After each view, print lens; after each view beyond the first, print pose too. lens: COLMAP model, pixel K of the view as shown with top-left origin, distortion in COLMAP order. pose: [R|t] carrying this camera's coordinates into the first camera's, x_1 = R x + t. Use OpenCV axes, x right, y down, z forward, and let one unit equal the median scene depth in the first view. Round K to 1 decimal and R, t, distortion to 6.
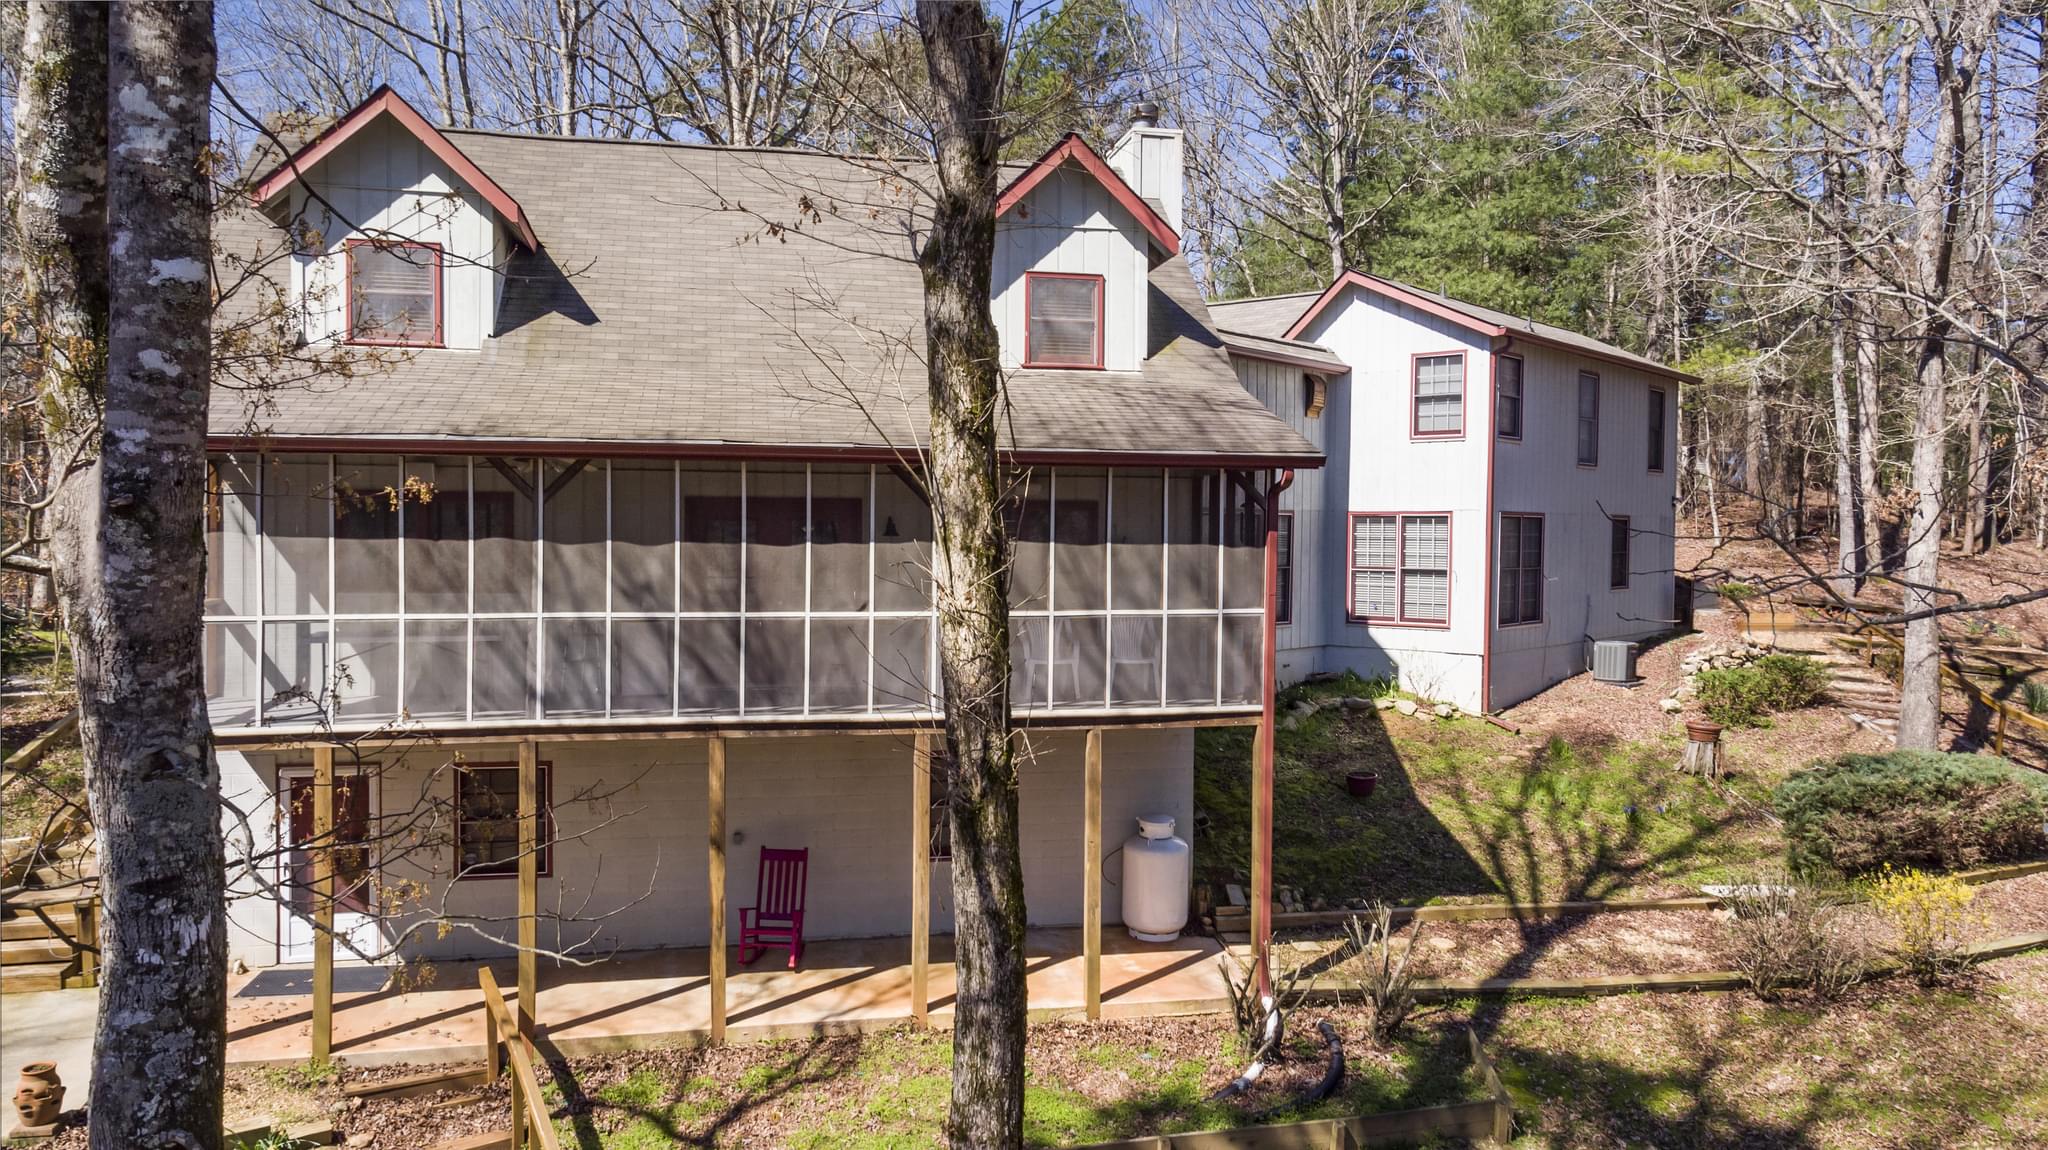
lens RADIAL K [[1475.2, 0, 1024.0], [0, 1475.2, 575.0], [0, 0, 1]] dist [0.030037, 0.000415]
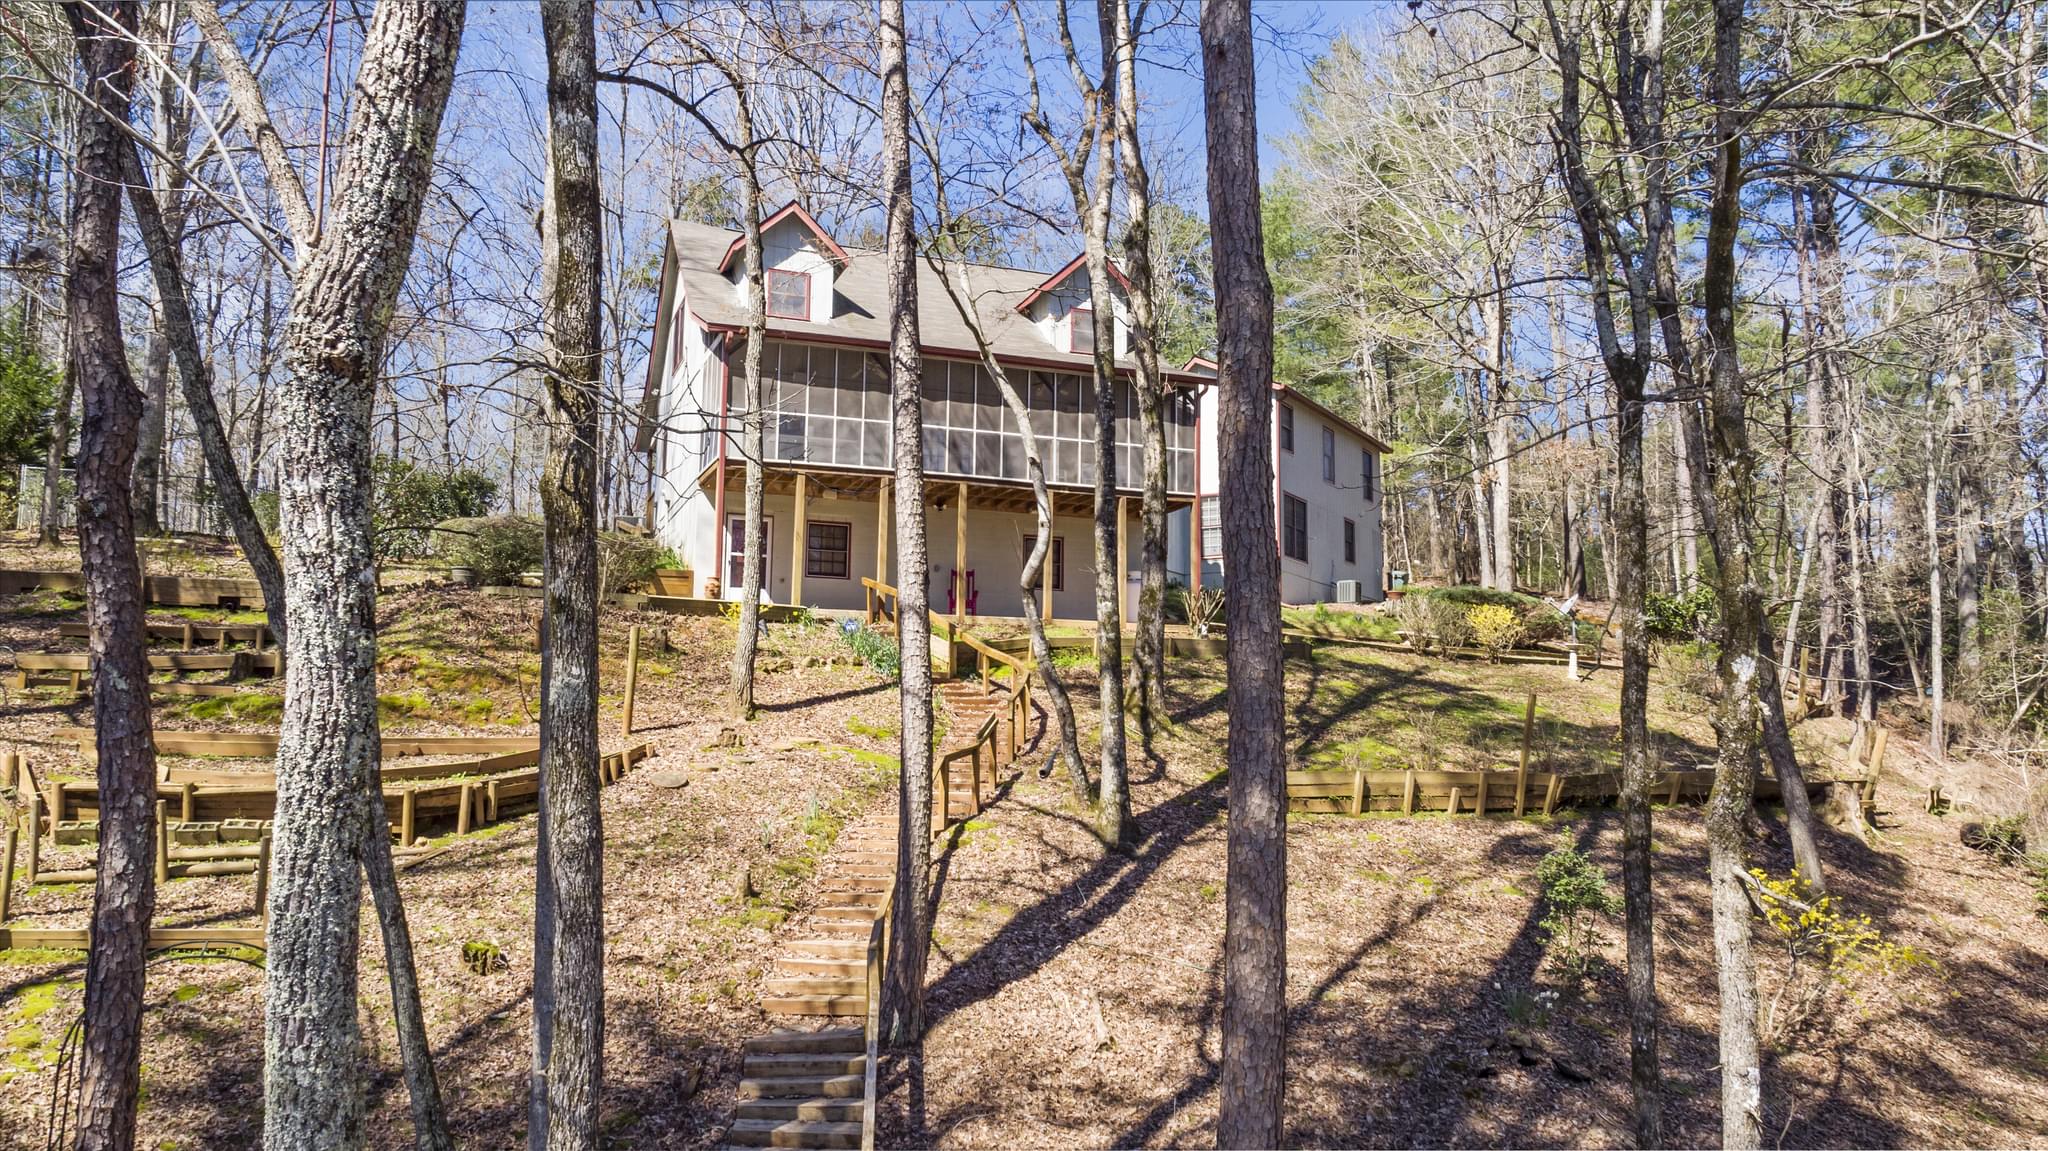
lens RADIAL K [[1475.2, 0, 1024.0], [0, 1475.2, 575.5], [0, 0, 1]] dist [0.030037, 0.000415]
pose [[0.986611, 0.020402, 0.161812, -0.246496], [0.005245, 0.987663, -0.156506, 0.308543], [-0.163008, 0.155260, 0.974332, -0.598850]]
